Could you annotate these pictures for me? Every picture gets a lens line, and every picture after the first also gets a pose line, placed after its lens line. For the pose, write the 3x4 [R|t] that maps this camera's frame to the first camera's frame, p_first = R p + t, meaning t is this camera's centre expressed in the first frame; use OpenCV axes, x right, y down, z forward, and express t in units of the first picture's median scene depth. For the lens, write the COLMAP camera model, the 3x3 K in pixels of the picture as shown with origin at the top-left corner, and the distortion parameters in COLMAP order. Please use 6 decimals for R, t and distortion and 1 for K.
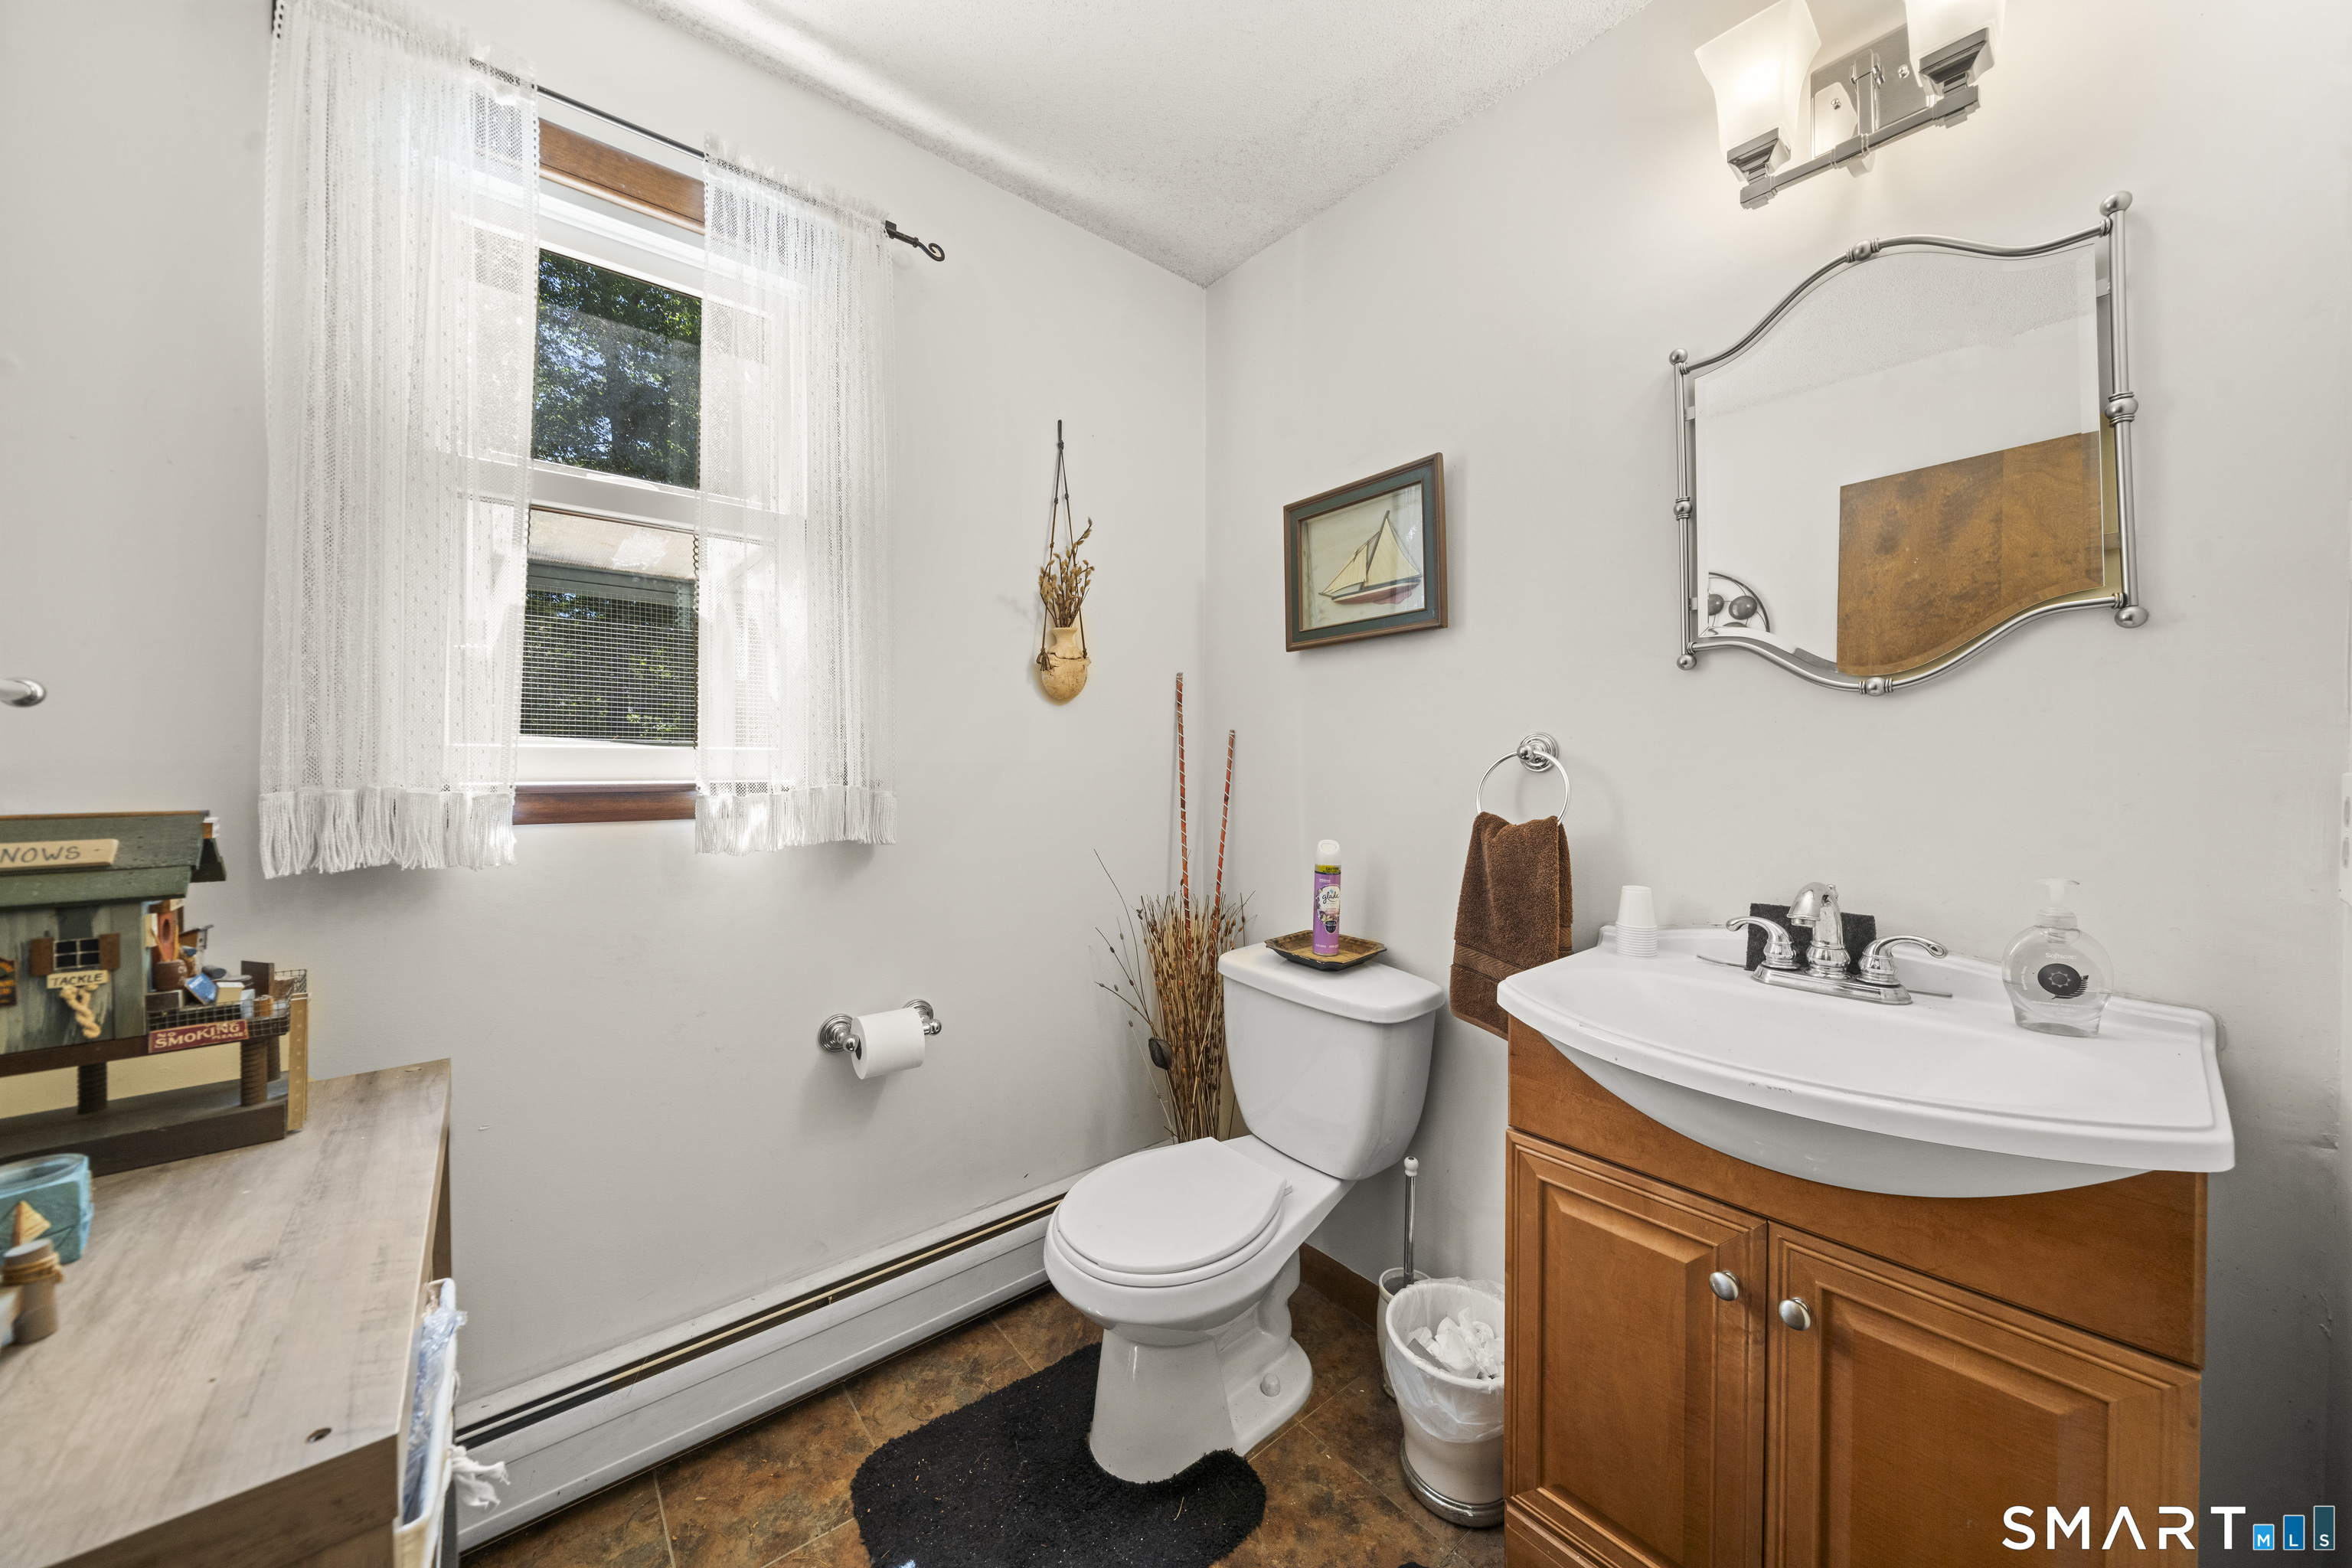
lens RADIAL K [[818.1, 0, 1183.7], [0, 818.1, 780.6], [0, 0, 1]] dist [-0.001807, -0.000242]
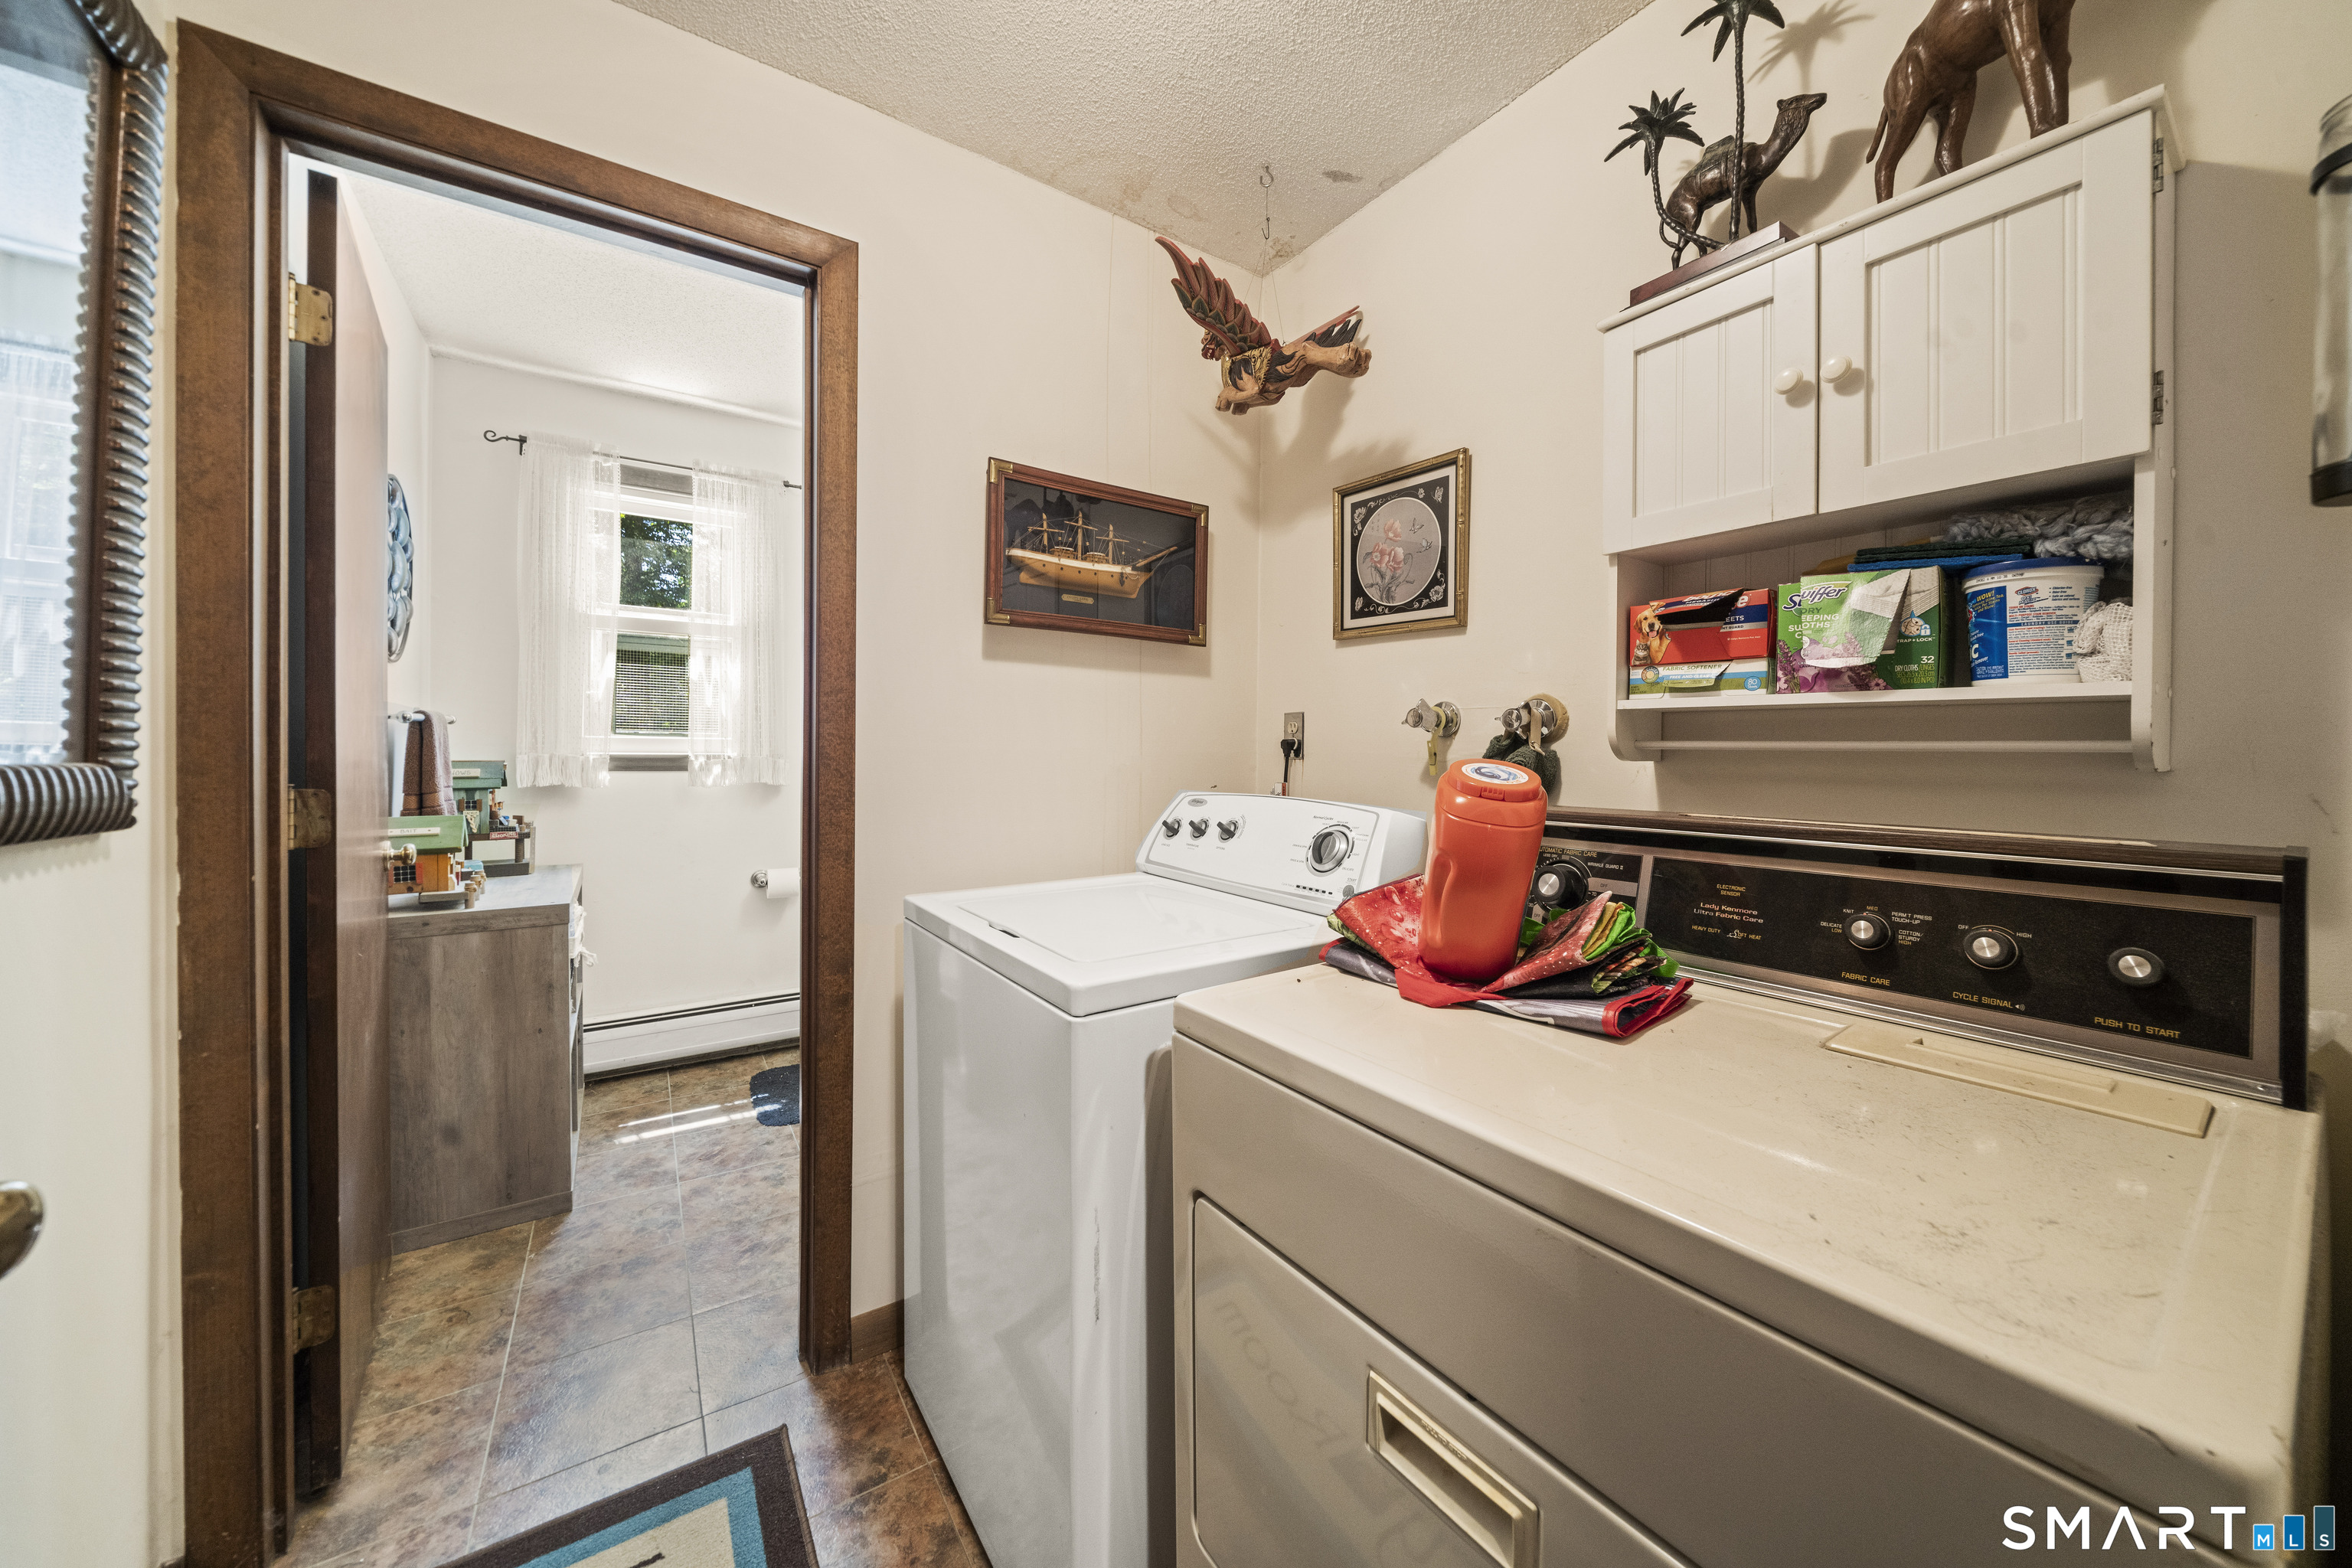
lens RADIAL K [[806.2, 0, 1182.7], [0, 806.2, 766.7], [0, 0, 1]] dist [-0.000275, -0.000010]
pose [[0.995172, 0.009515, -0.097680, 0.973440], [-0.009273, 0.999953, 0.002934, 0.019197], [0.097703, -0.002014, 0.995214, -1.062710]]
